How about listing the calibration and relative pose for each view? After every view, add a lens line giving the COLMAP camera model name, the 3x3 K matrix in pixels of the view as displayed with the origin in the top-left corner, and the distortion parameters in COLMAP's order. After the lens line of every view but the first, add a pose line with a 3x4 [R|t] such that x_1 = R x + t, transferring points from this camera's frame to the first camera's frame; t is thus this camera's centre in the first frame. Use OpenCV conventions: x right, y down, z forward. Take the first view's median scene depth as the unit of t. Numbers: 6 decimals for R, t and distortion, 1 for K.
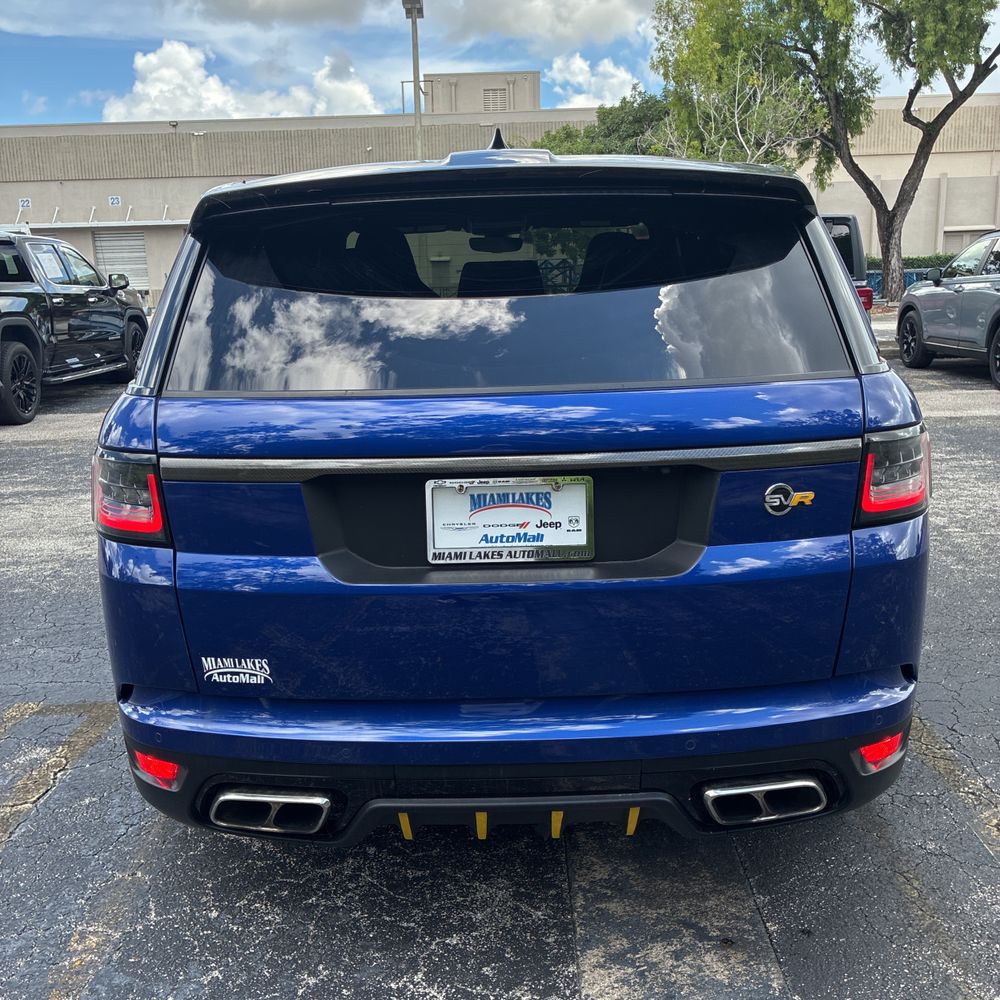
lens RADIAL K [[1013.3, 0, 481.3], [0, 1013.3, 488.7], [0, 0, 1]] dist [0.015822, 0.000000]
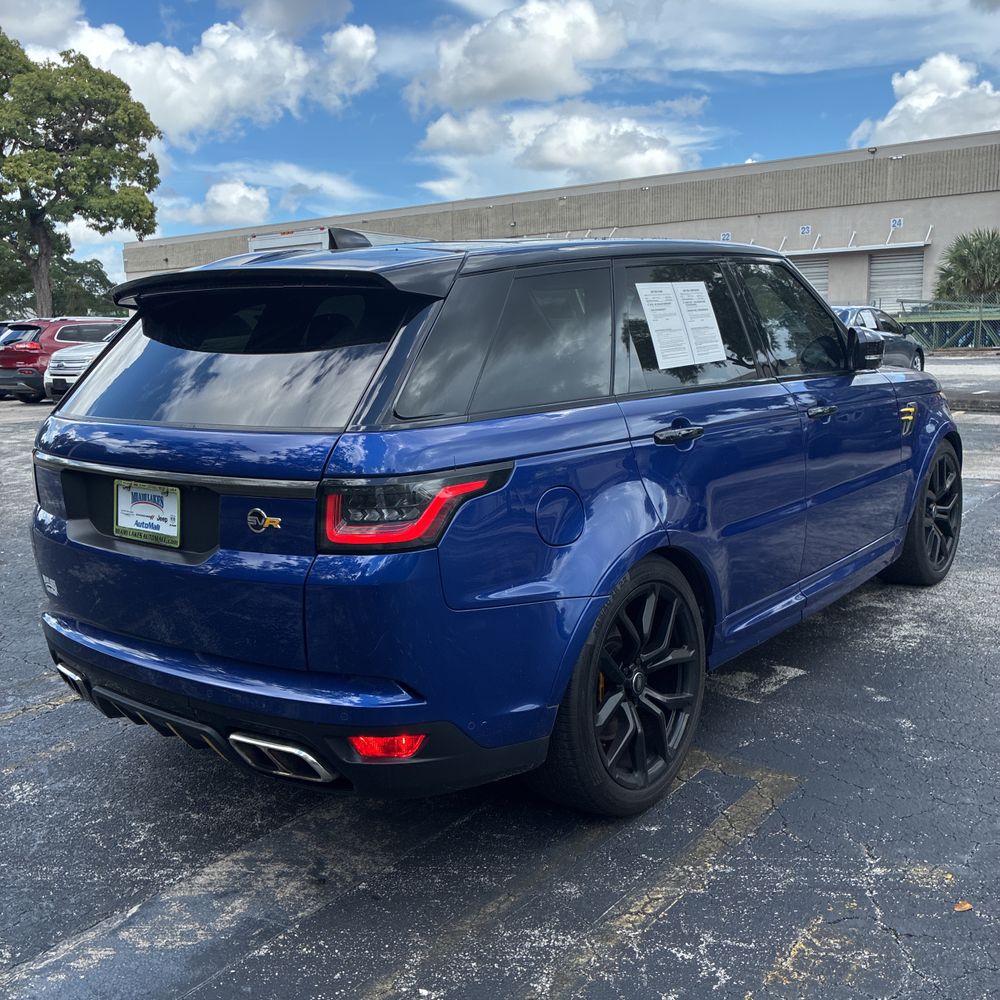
lens RADIAL K [[1013.3, 0, 493.5], [0, 1013.3, 495.6], [0, 0, 1]] dist [0.015822, 0.000000]
pose [[0.782980, 0.107918, -0.612613, 1.141408], [-0.117925, 0.992729, 0.024160, -0.076354], [0.610766, 0.053326, 0.790013, 0.130695]]
